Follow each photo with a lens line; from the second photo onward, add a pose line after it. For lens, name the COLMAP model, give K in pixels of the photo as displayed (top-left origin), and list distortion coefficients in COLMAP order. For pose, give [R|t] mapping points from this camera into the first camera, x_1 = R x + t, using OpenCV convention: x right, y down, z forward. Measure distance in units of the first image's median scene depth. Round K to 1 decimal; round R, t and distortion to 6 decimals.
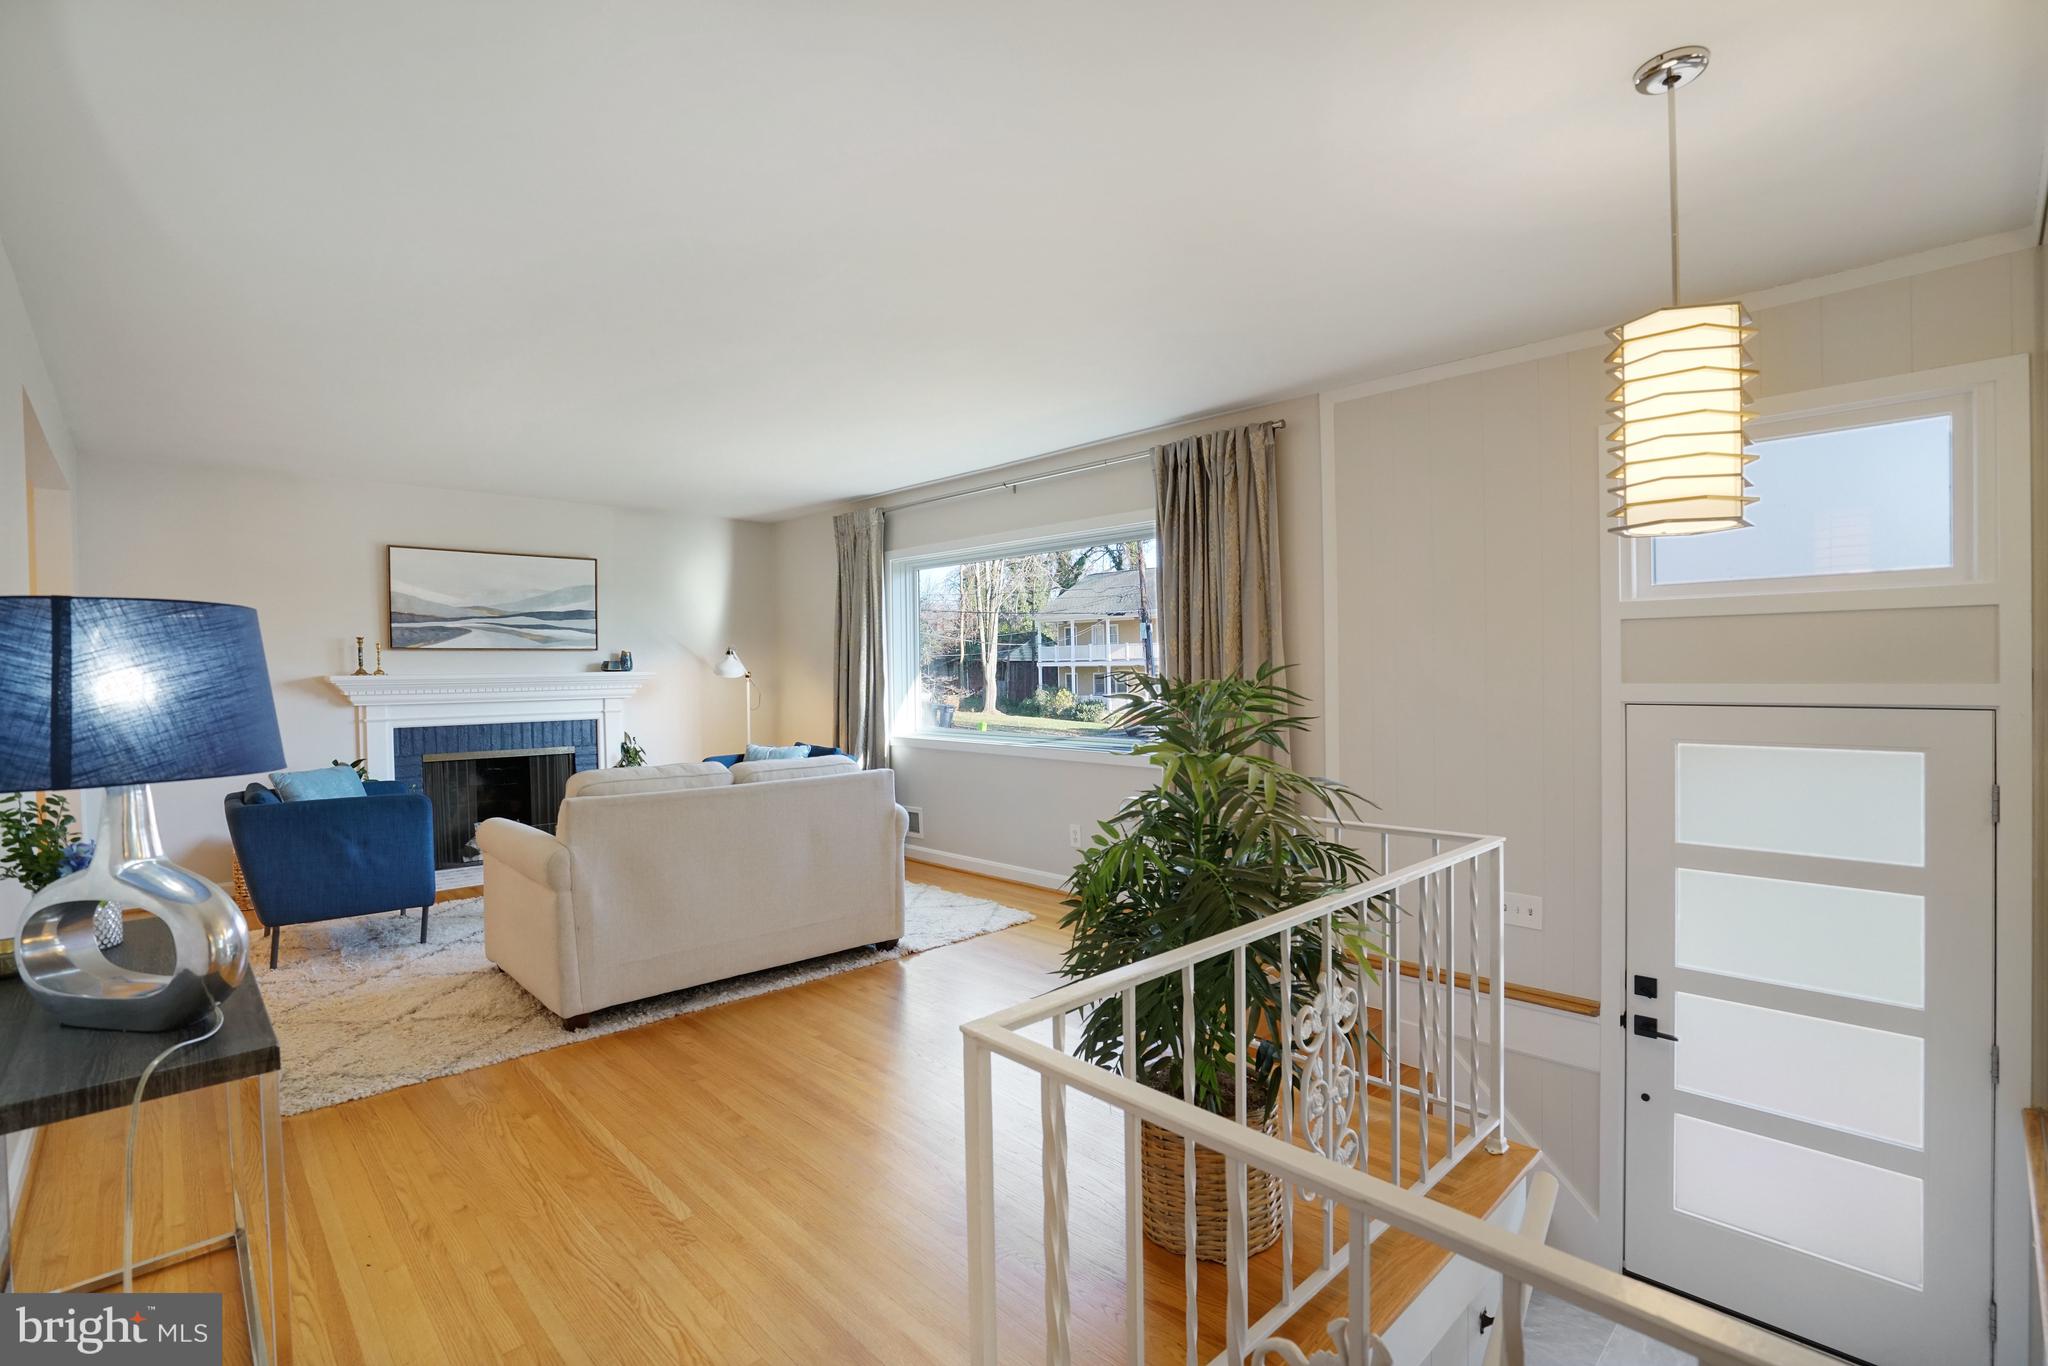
lens RADIAL K [[938.5, 0, 1019.9], [0, 938.5, 693.7], [0, 0, 1]] dist [-0.046201, 0.020743]
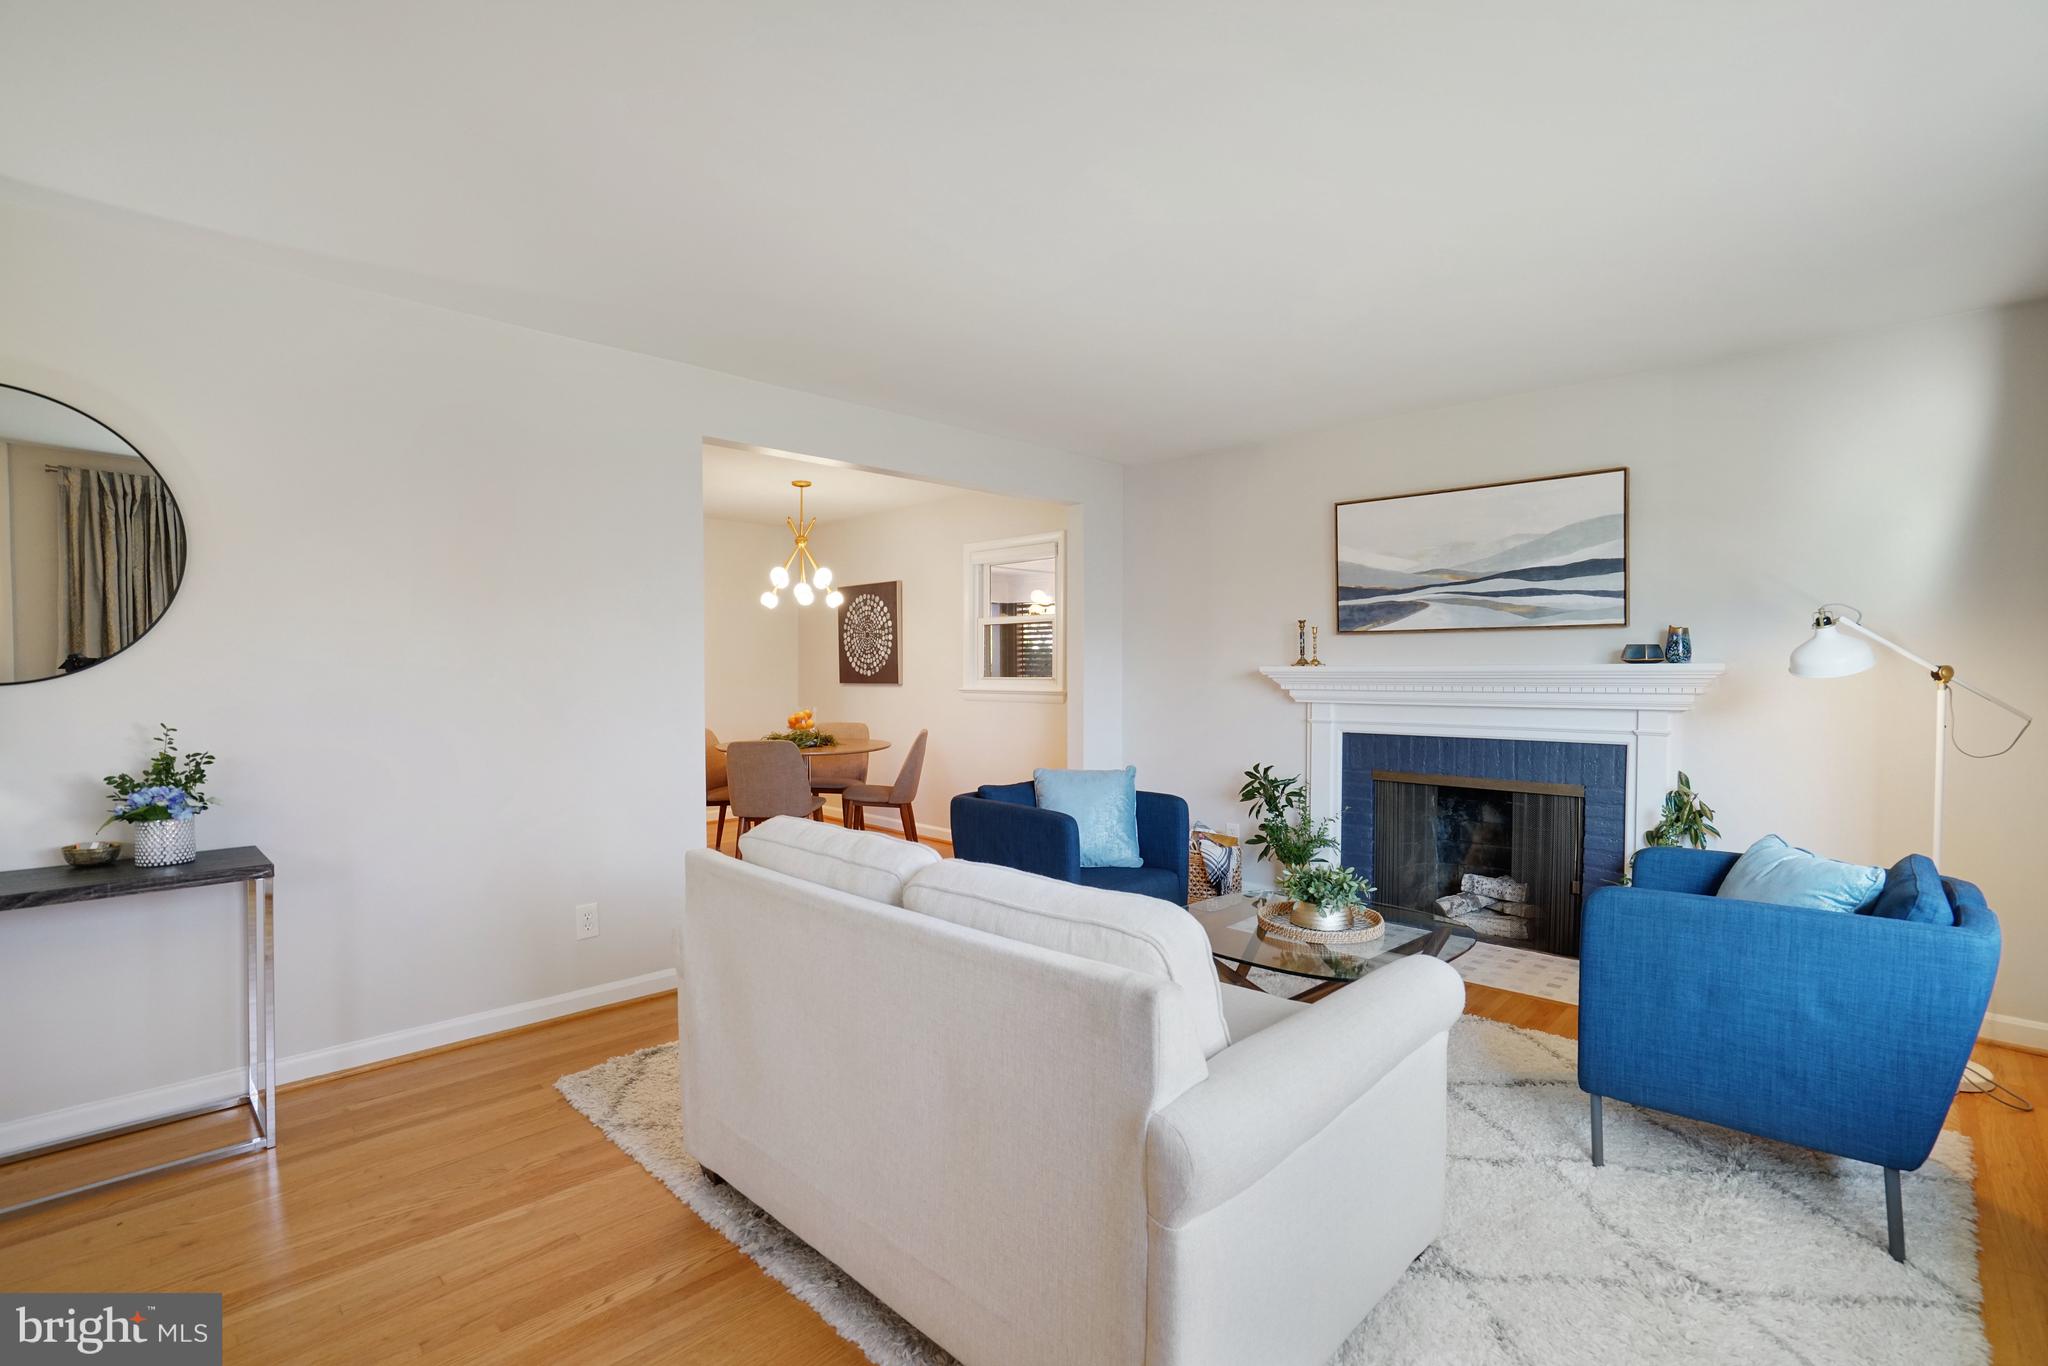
lens RADIAL K [[946.1, 0, 1013.6], [0, 946.1, 688.9], [0, 0, 1]] dist [-0.050202, 0.020415]
pose [[0.041646, 0.032255, -0.998612, 0.126364], [-0.025599, 0.999185, 0.031206, -0.018545], [0.998804, 0.024264, 0.042437, 0.690188]]
